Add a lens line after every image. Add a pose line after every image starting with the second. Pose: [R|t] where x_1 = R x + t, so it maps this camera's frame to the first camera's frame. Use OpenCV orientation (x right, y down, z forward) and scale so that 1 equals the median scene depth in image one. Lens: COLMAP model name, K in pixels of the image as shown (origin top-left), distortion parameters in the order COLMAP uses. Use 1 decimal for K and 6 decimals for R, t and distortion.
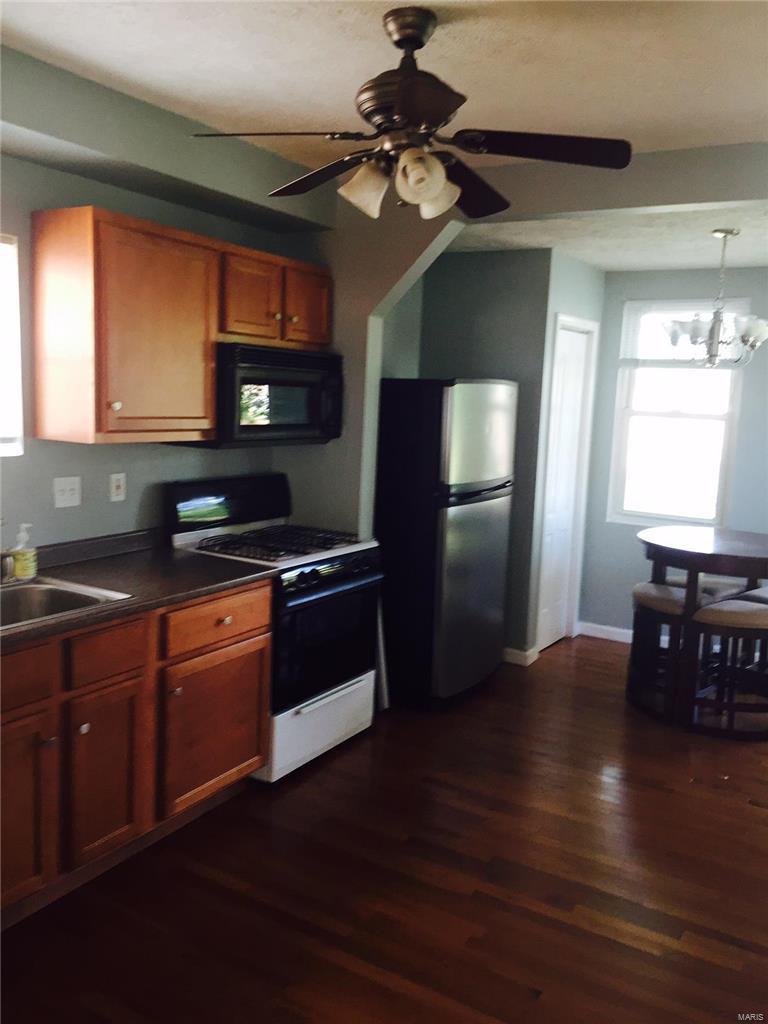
lens RADIAL K [[866.5, 0, 384.2], [0, 866.5, 511.3], [0, 0, 1]] dist [0.020845, 0.002468]
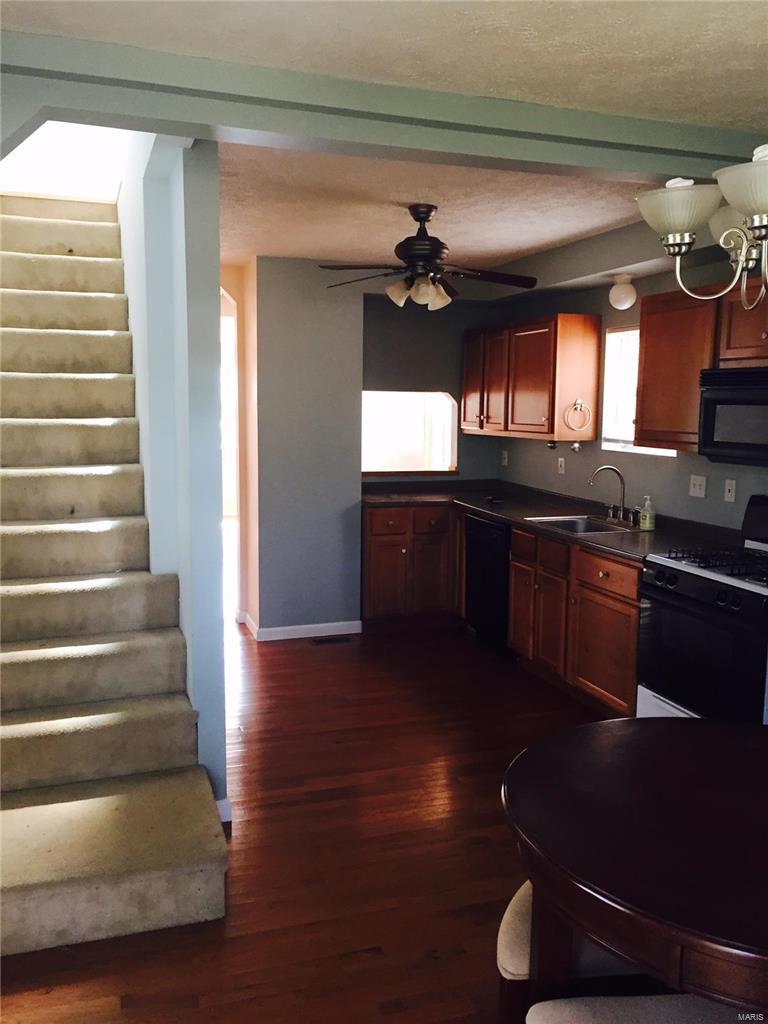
lens RADIAL K [[866.5, 0, 384.0], [0, 866.5, 512.1], [0, 0, 1]] dist [0.020845, 0.002468]
pose [[-0.634840, 0.051299, -0.770939, 1.022793], [-0.138486, 0.974080, 0.178855, -0.159261], [0.760132, 0.220308, -0.611281, 1.447176]]
